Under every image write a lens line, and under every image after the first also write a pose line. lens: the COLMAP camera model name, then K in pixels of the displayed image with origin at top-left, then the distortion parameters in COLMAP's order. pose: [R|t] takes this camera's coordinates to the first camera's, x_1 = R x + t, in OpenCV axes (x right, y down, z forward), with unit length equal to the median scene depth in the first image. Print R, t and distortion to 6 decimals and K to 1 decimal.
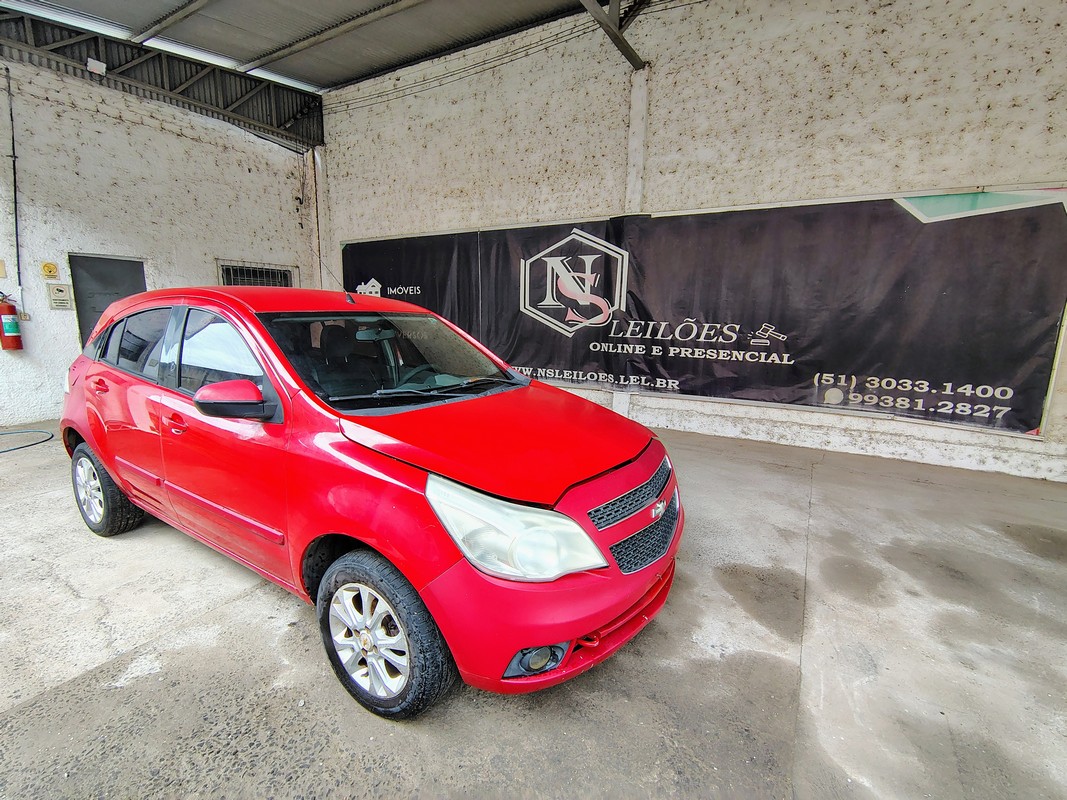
lens RADIAL K [[496.0, 0, 528.9], [0, 496.0, 413.1], [0, 0, 1]] dist [0.001851, -0.007141]
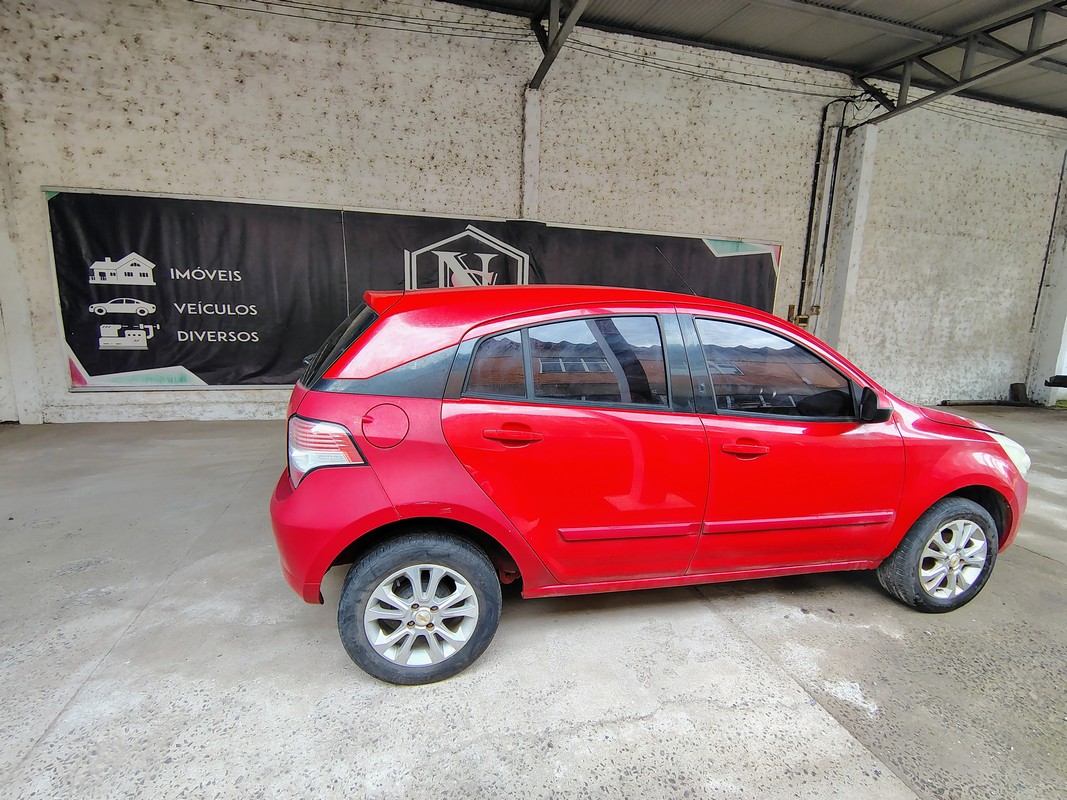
lens RADIAL K [[496.0, 0, 528.9], [0, 496.0, 413.1], [0, 0, 1]] dist [0.001851, -0.007141]
pose [[0.700494, -0.138285, 0.700133, -0.599159], [0.125059, 0.989652, 0.070346, -0.057952], [-0.702616, 0.038281, 0.710539, 0.238017]]
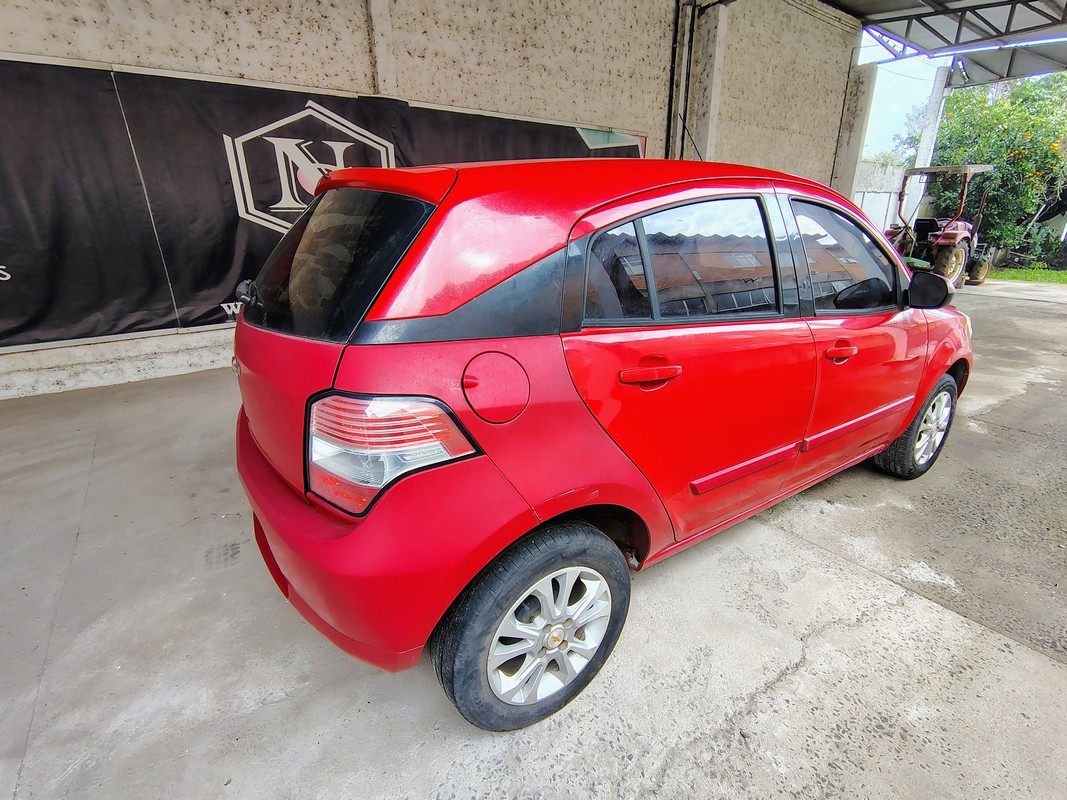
lens RADIAL K [[496.0, 0, 528.9], [0, 496.0, 413.1], [0, 0, 1]] dist [0.001851, -0.007141]
pose [[0.402109, -0.347059, 0.847265, -0.607064], [0.200264, 0.936306, 0.288488, -0.081322], [-0.893422, 0.053673, 0.446001, 0.410471]]
